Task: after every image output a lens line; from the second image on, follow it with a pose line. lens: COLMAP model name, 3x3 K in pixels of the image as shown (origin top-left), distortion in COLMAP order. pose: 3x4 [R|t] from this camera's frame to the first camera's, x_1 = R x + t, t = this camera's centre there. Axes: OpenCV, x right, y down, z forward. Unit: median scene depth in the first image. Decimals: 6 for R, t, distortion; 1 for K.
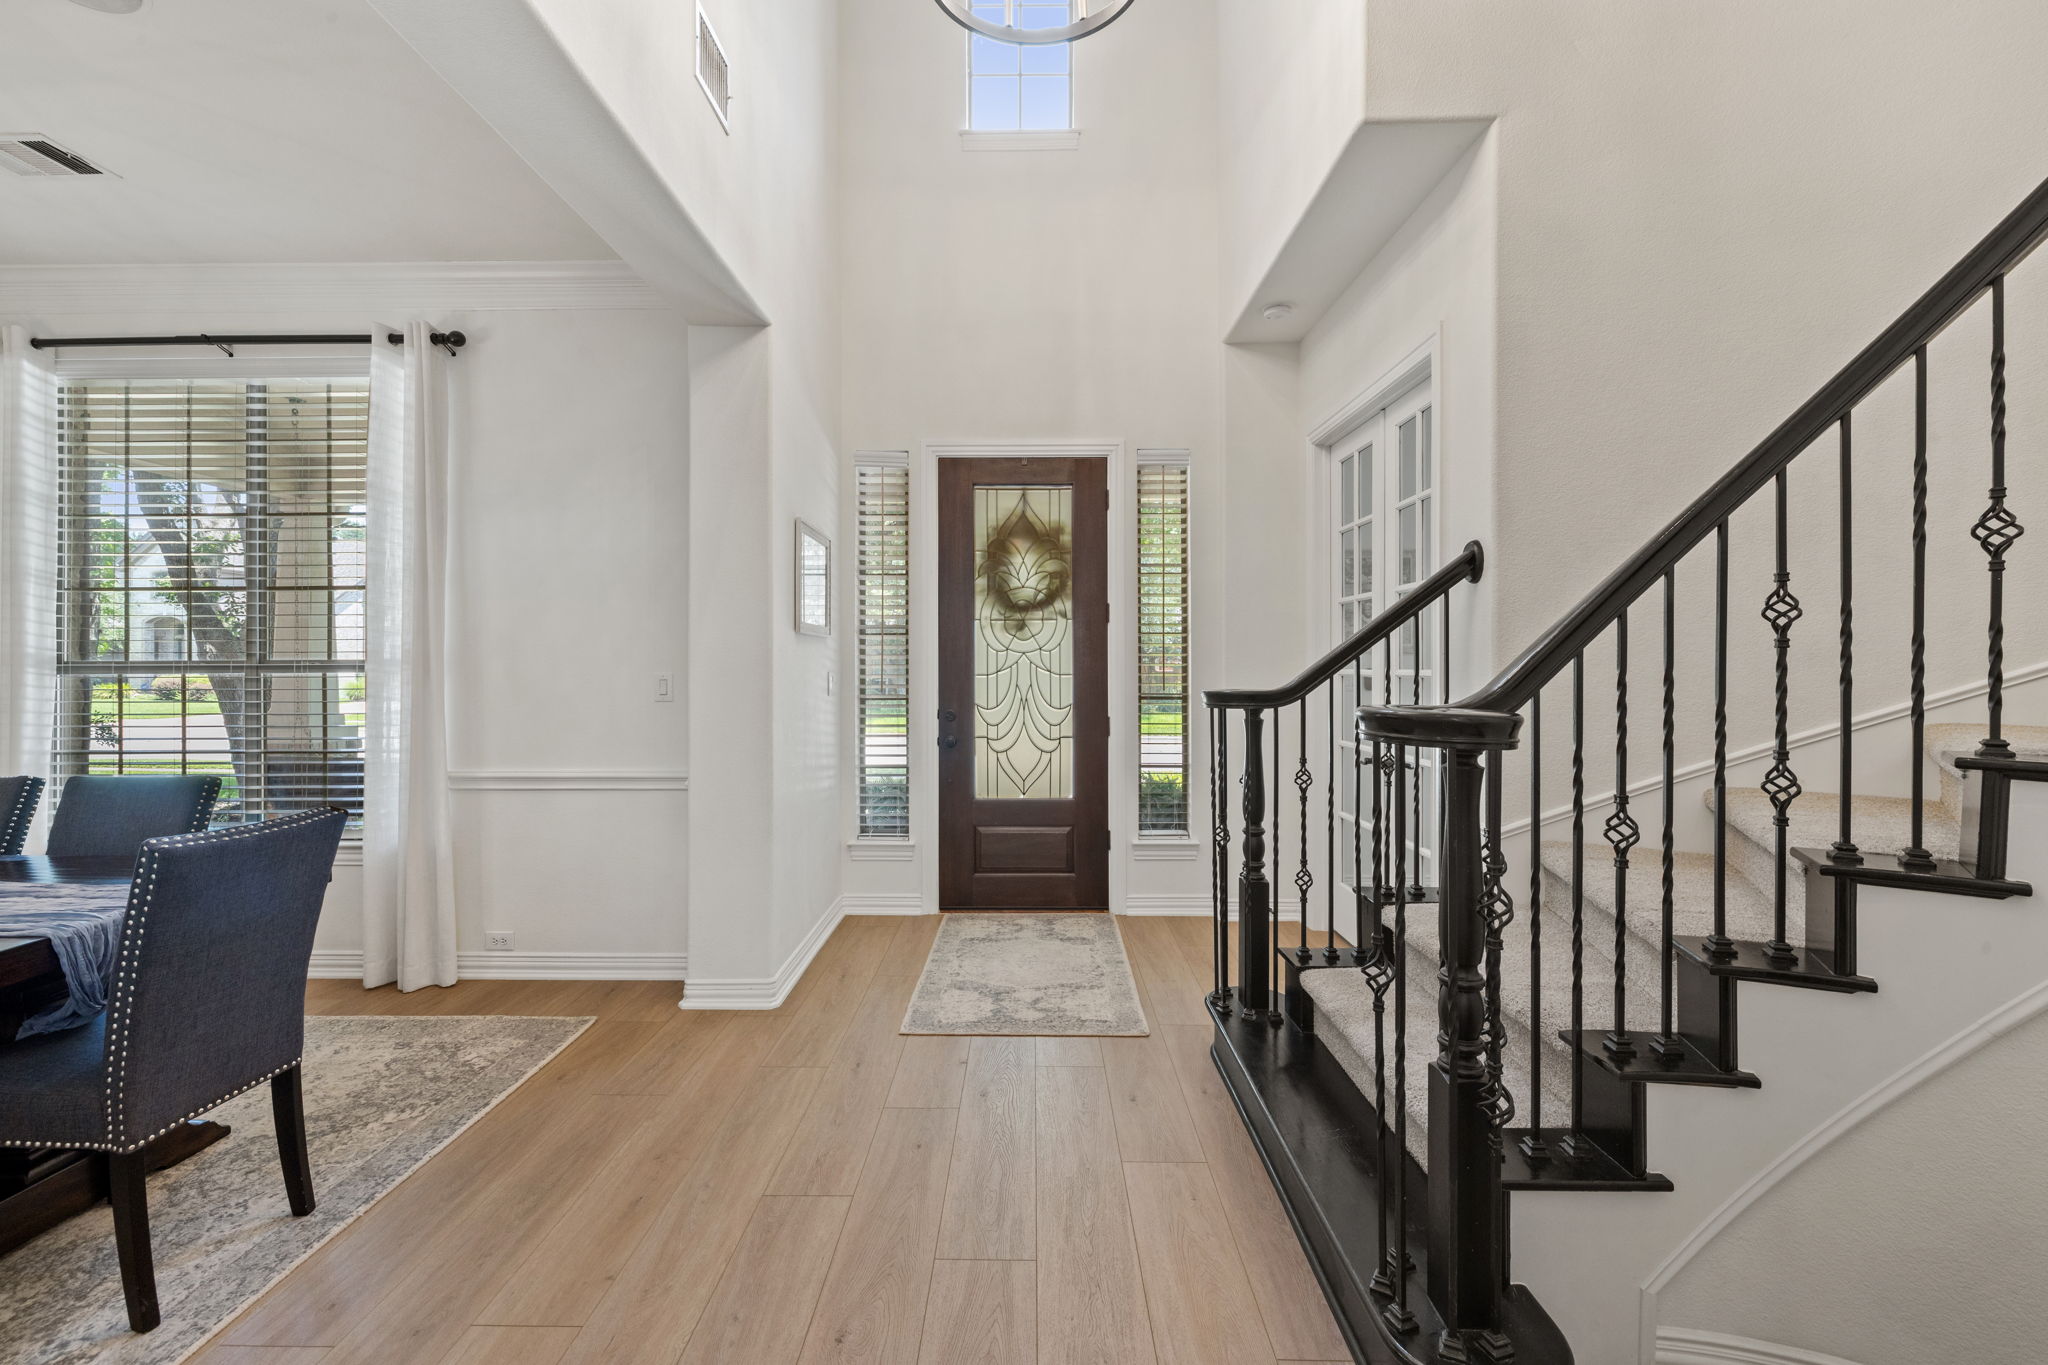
lens RADIAL K [[860.4, 0, 1012.0], [0, 860.4, 665.0], [0, 0, 1]] dist [-0.000602, -0.000094]
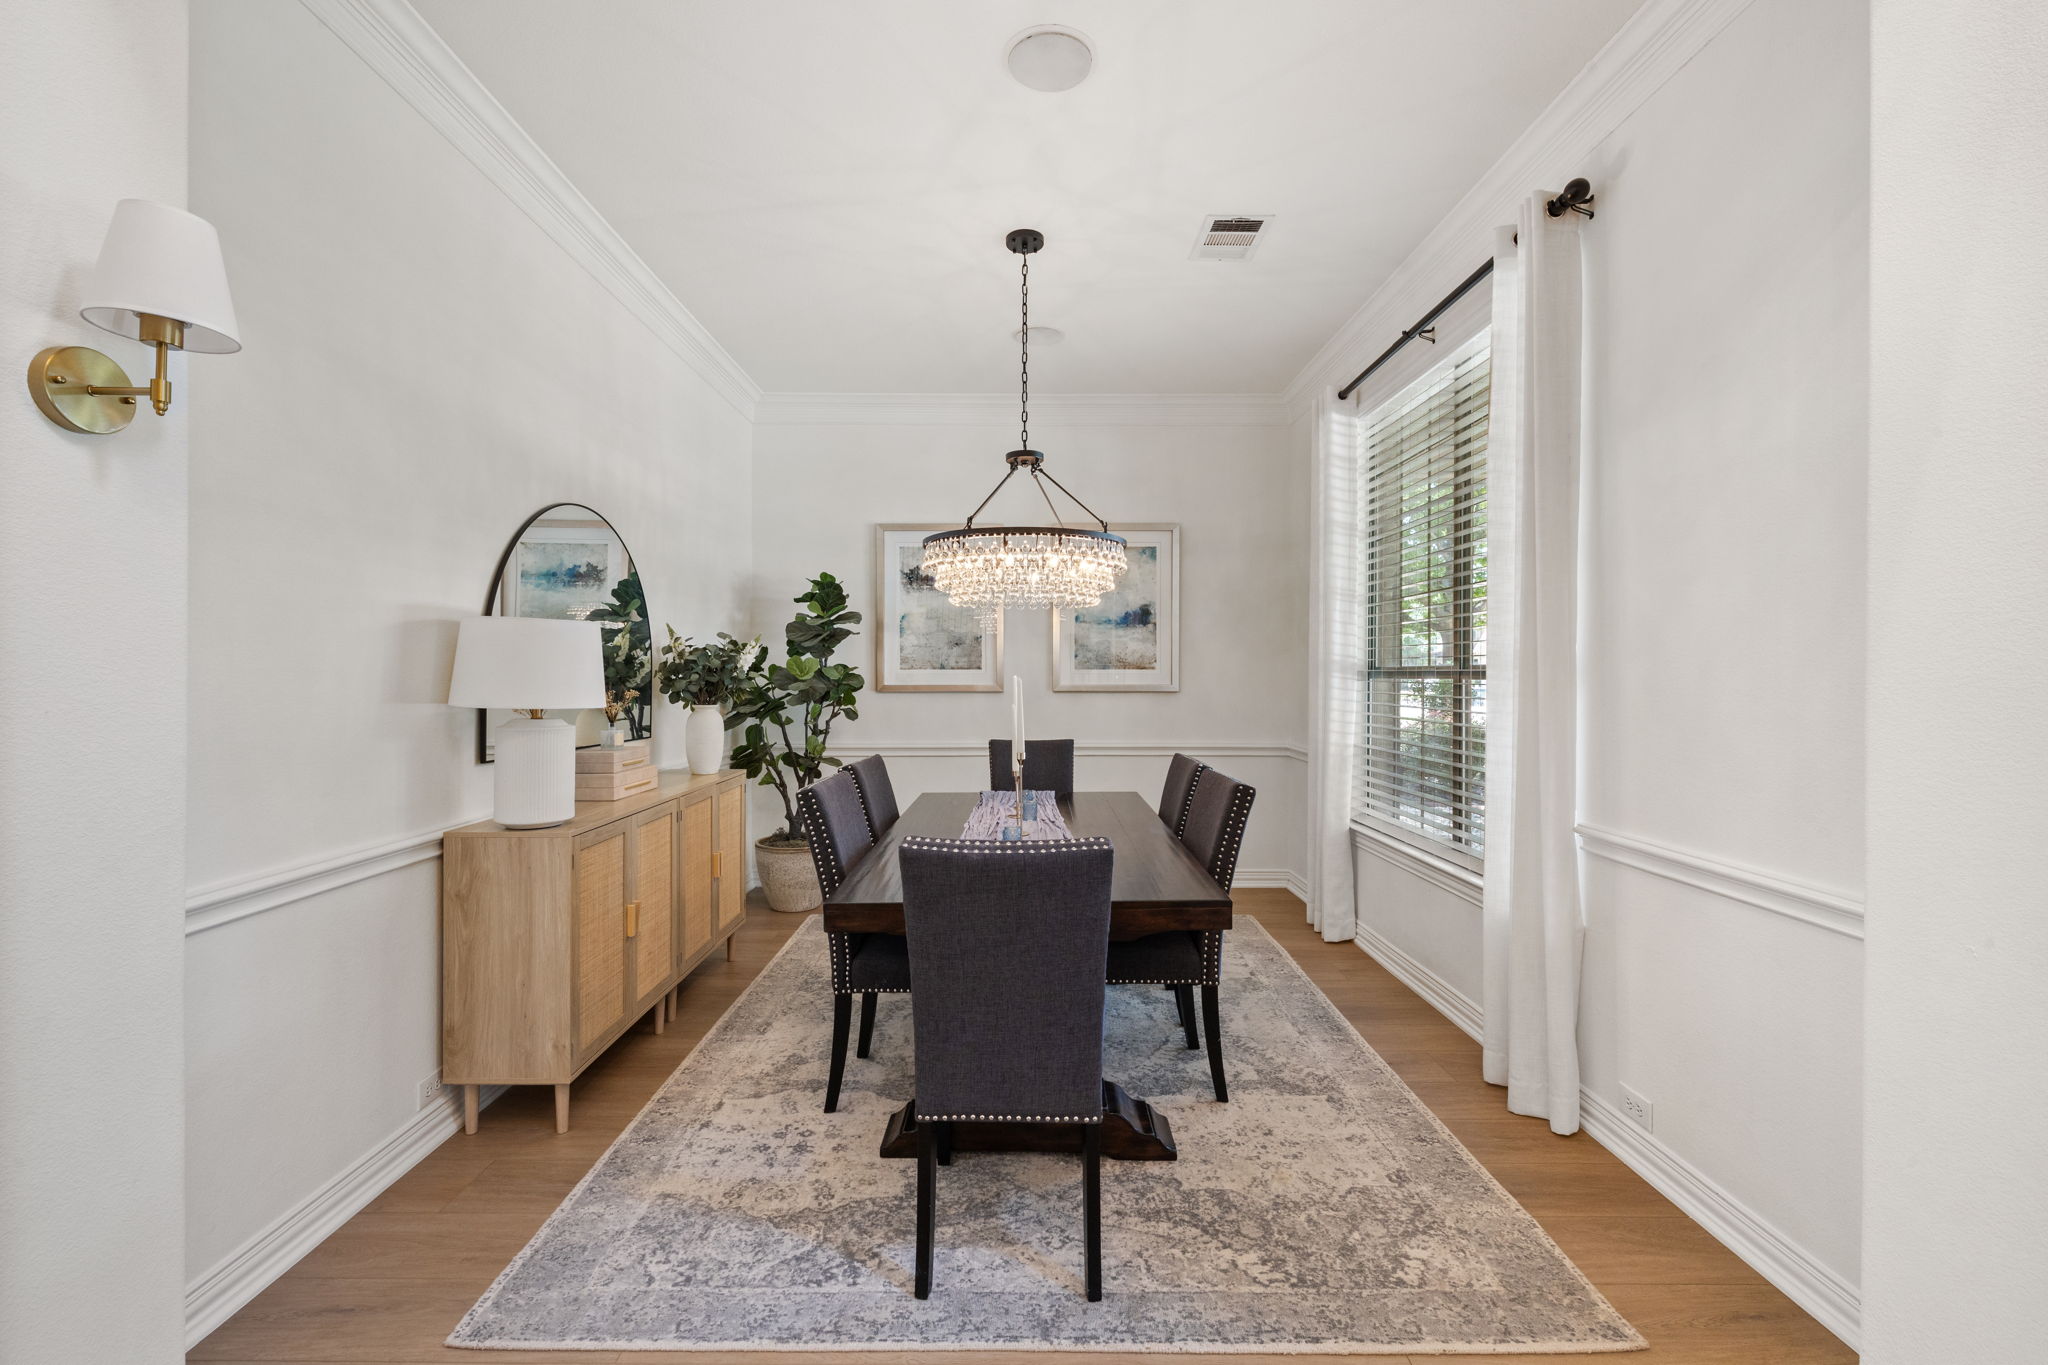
lens RADIAL K [[861.8, 0, 1026.5], [0, 861.8, 672.6], [0, 0, 1]] dist [0.000170, 0.000098]
pose [[0.021814, 0.003431, -0.999756, 0.032215], [-0.000939, 0.999994, 0.003412, -0.000287], [0.999762, 0.000864, 0.021817, 0.617657]]
